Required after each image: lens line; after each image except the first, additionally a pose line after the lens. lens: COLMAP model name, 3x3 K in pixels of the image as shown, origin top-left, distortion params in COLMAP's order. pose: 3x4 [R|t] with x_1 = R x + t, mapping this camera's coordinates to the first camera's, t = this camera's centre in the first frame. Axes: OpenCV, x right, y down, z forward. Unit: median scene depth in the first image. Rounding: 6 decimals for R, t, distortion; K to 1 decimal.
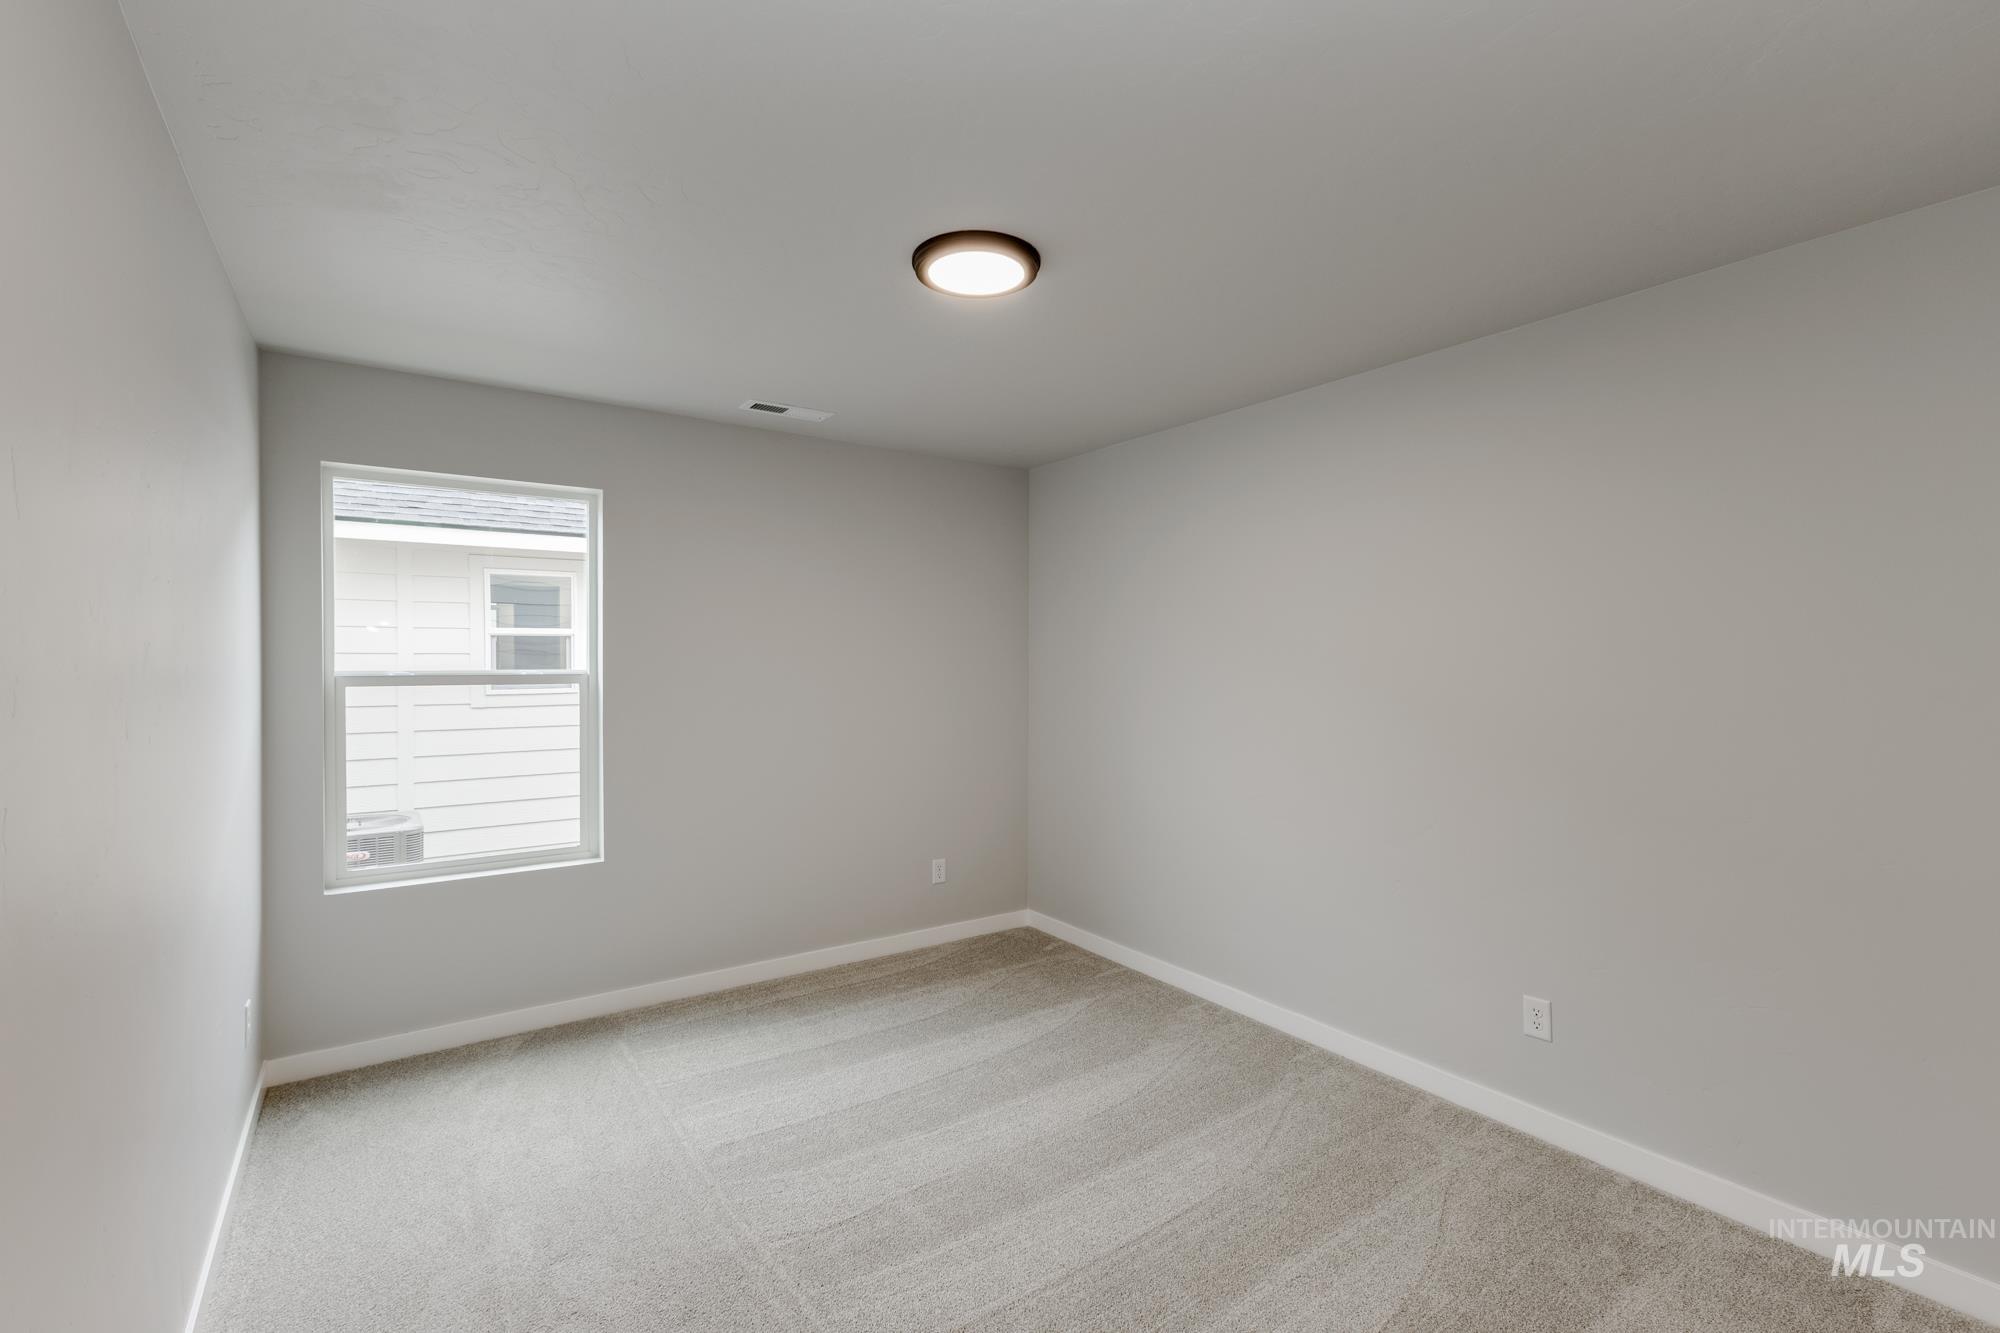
lens RADIAL K [[865.9, 0, 994.7], [0, 865.9, 675.0], [0, 0, 1]] dist [0.000428, -0.000056]
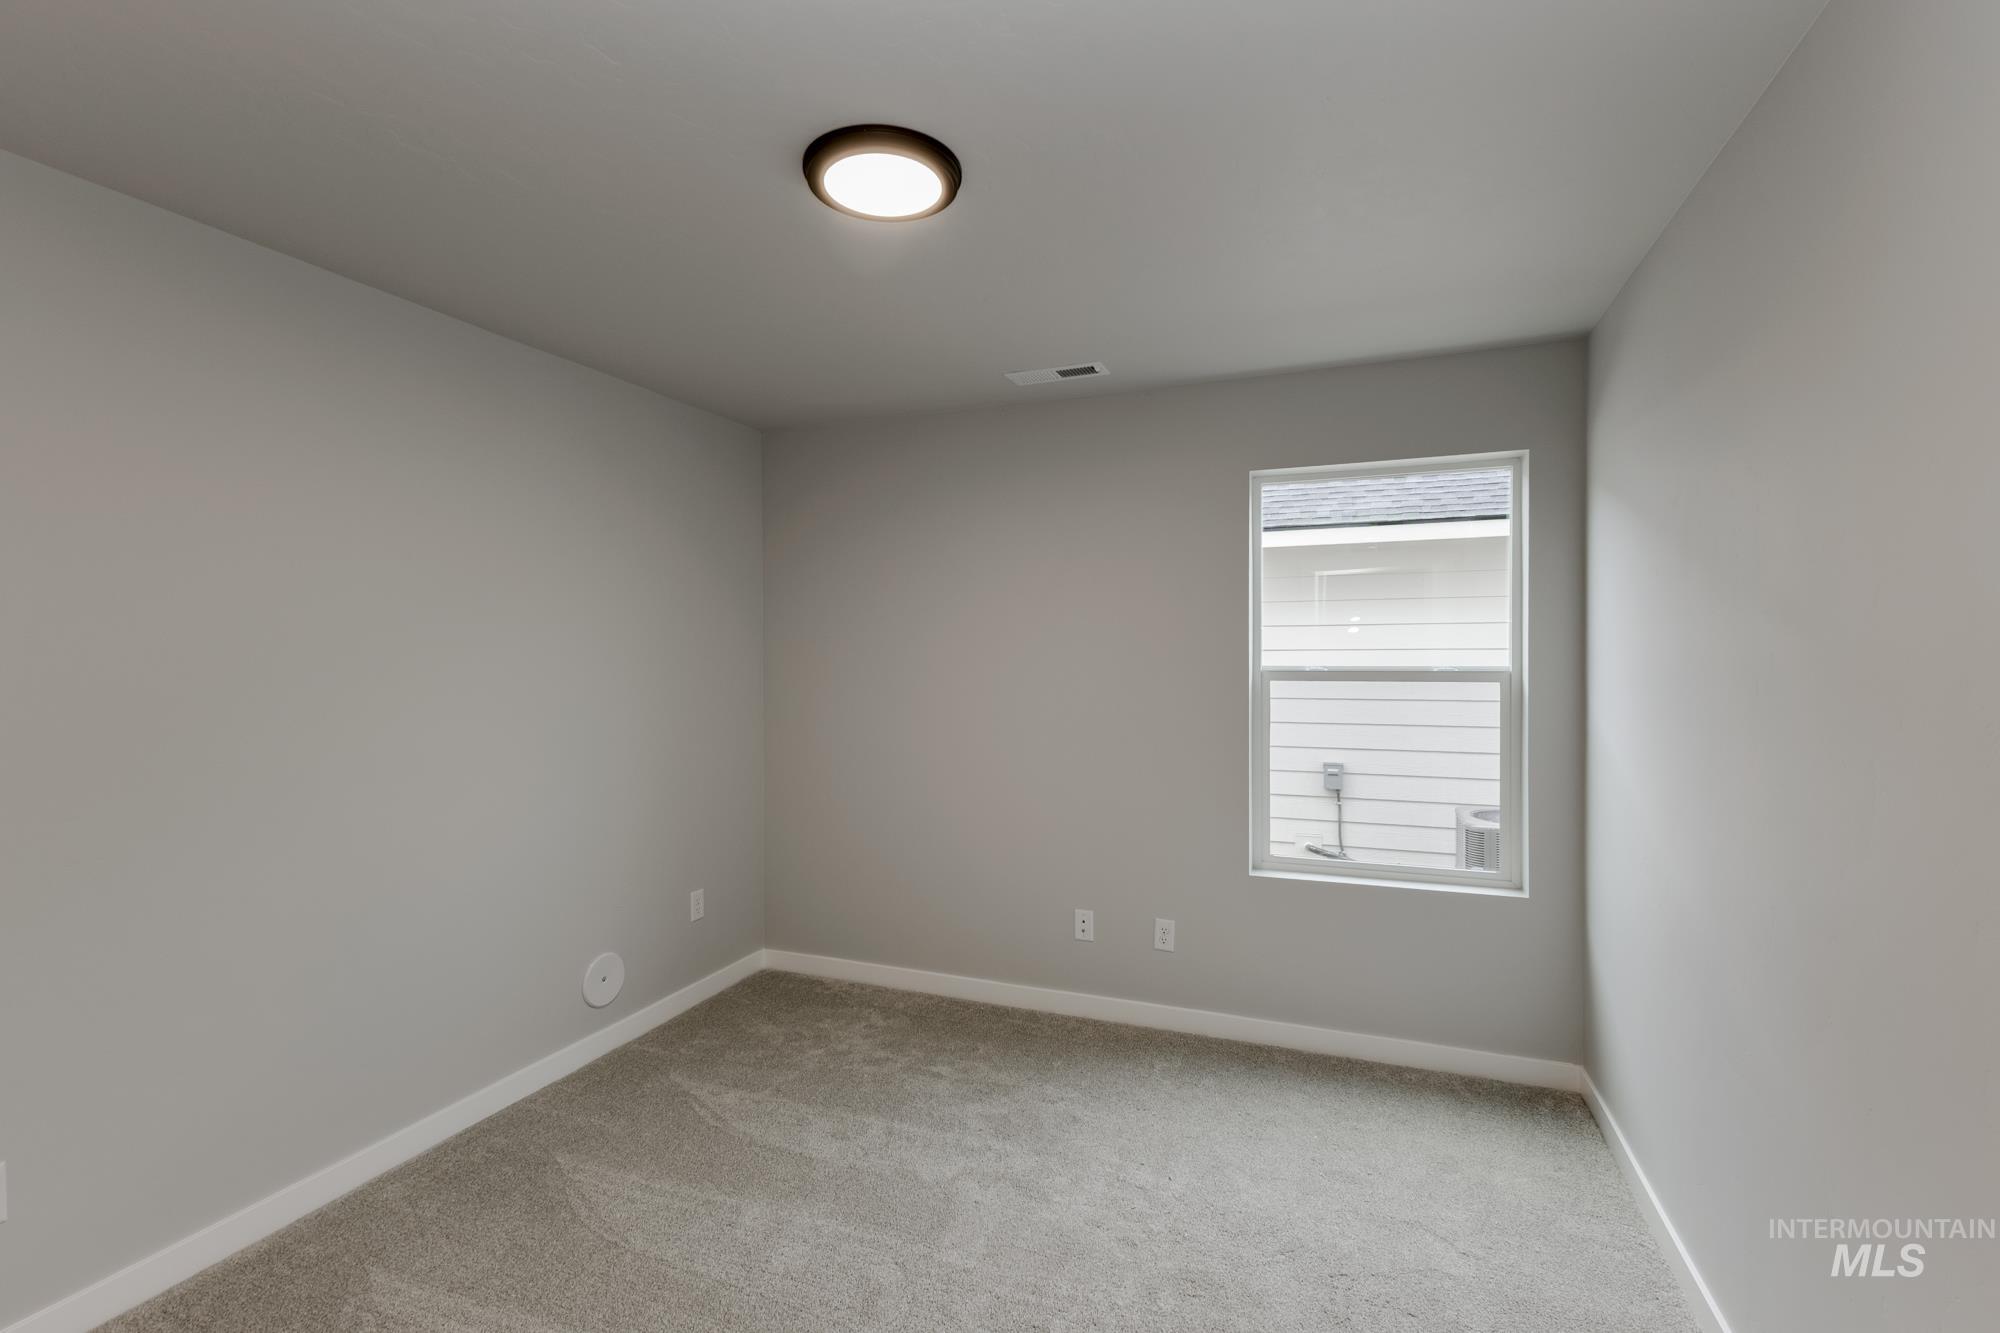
lens RADIAL K [[865.9, 0, 994.7], [0, 865.9, 675.0], [0, 0, 1]] dist [0.000428, -0.000056]
pose [[0.559505, 0.005688, -0.828808, -0.045702], [-0.001705, 0.999982, 0.005712, 0.000618], [0.828825, -0.001783, 0.559504, 0.100305]]
